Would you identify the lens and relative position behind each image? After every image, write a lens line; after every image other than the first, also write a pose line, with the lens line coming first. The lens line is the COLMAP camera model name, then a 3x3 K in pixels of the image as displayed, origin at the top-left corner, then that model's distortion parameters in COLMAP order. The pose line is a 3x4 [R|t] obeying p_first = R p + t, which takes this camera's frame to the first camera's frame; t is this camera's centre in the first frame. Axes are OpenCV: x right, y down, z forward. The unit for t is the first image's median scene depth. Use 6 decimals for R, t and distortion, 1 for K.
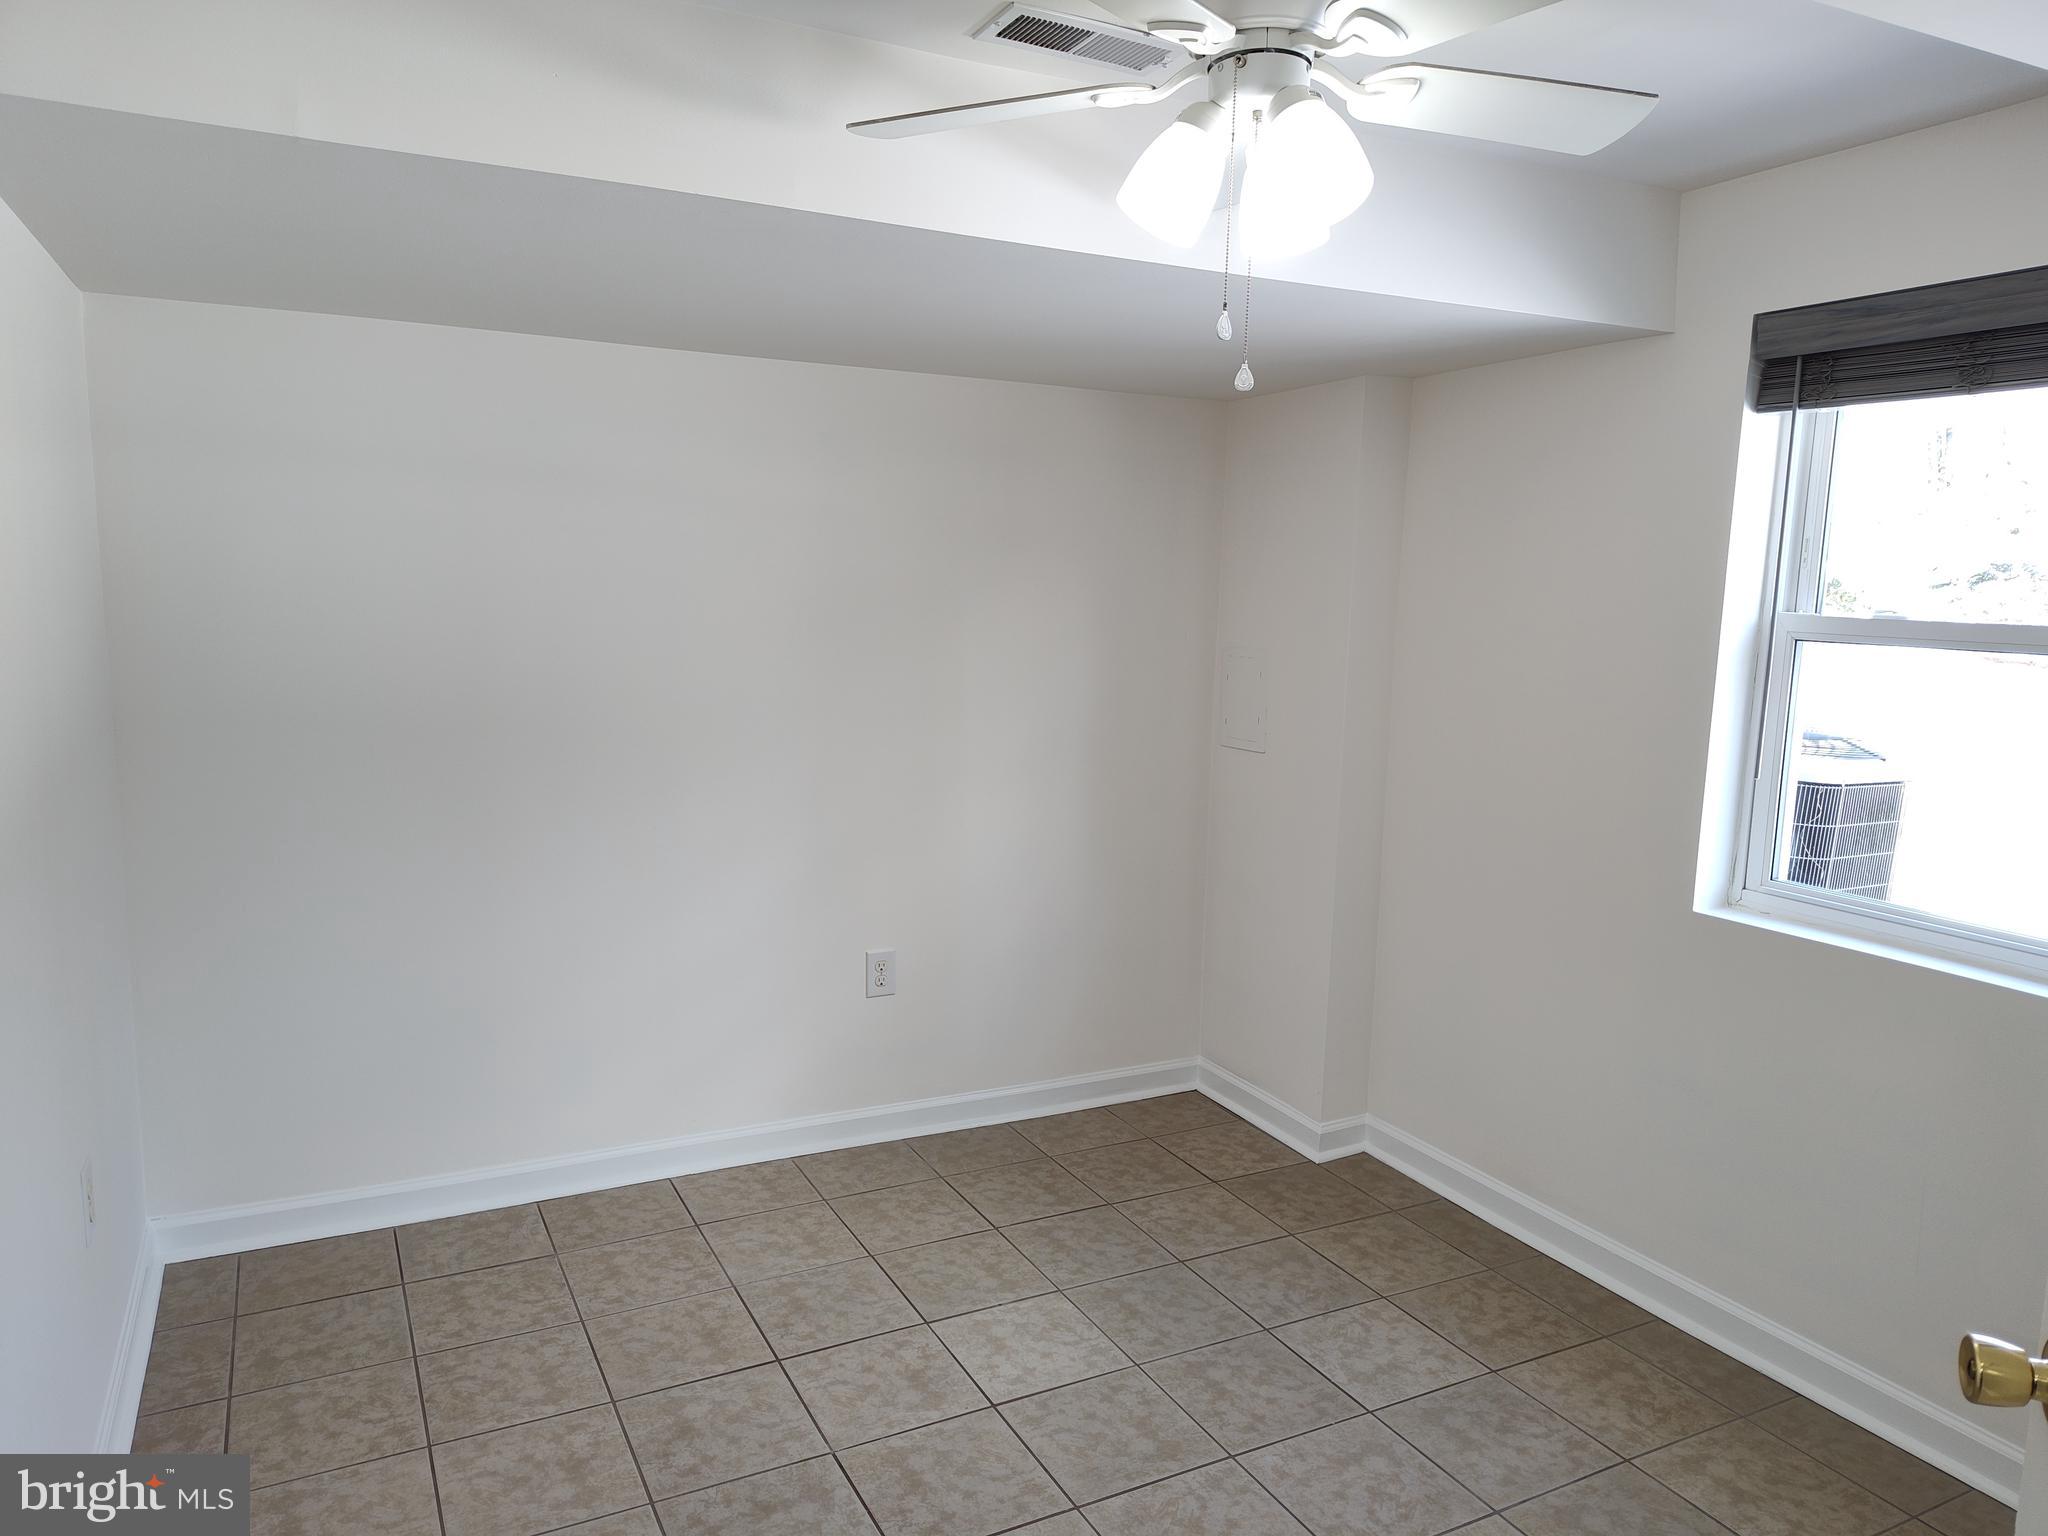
lens RADIAL K [[1415.4, 0, 1036.9], [0, 1415.4, 777.3], [0, 0, 1]] dist [0.029147, -0.048066]
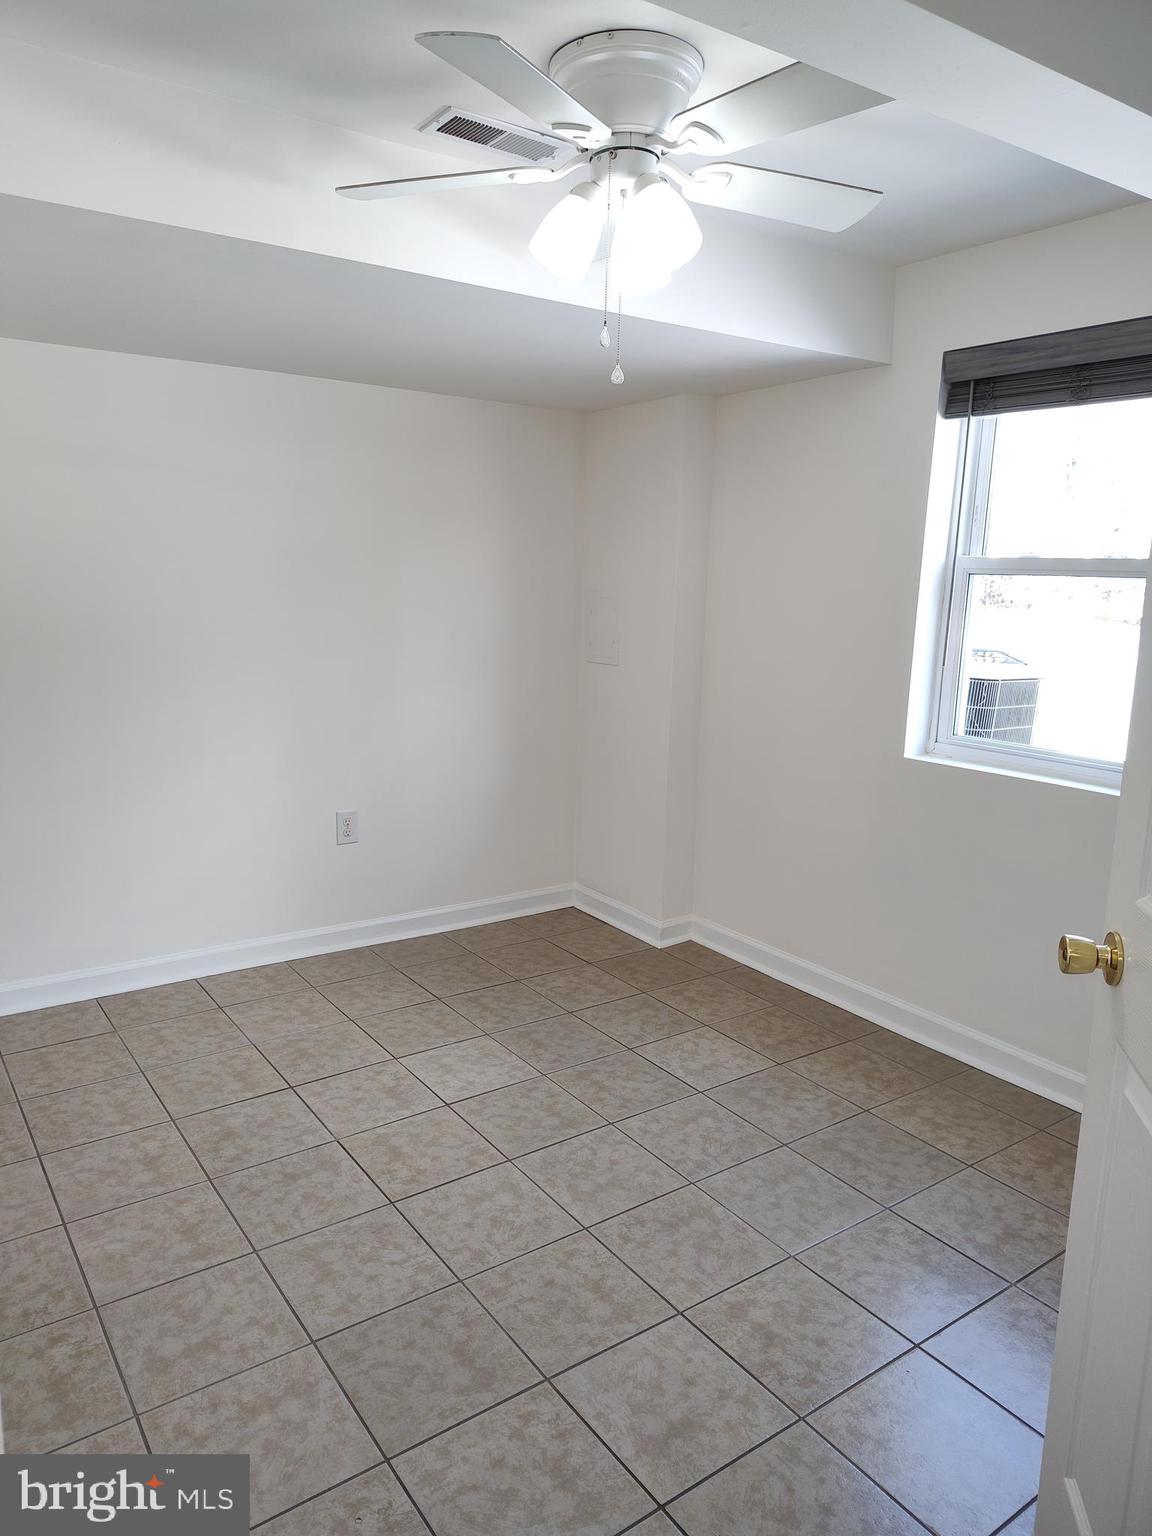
lens RADIAL K [[1056.5, 0, 576.0], [0, 1056.5, 768.0], [0, 0, 1]] dist [0.095648, -0.175021]
pose [[0.990814, -0.023595, 0.133158, -0.036880], [0.017650, 0.998801, 0.045652, 0.051936], [-0.134076, -0.042882, 0.990043, -0.077750]]
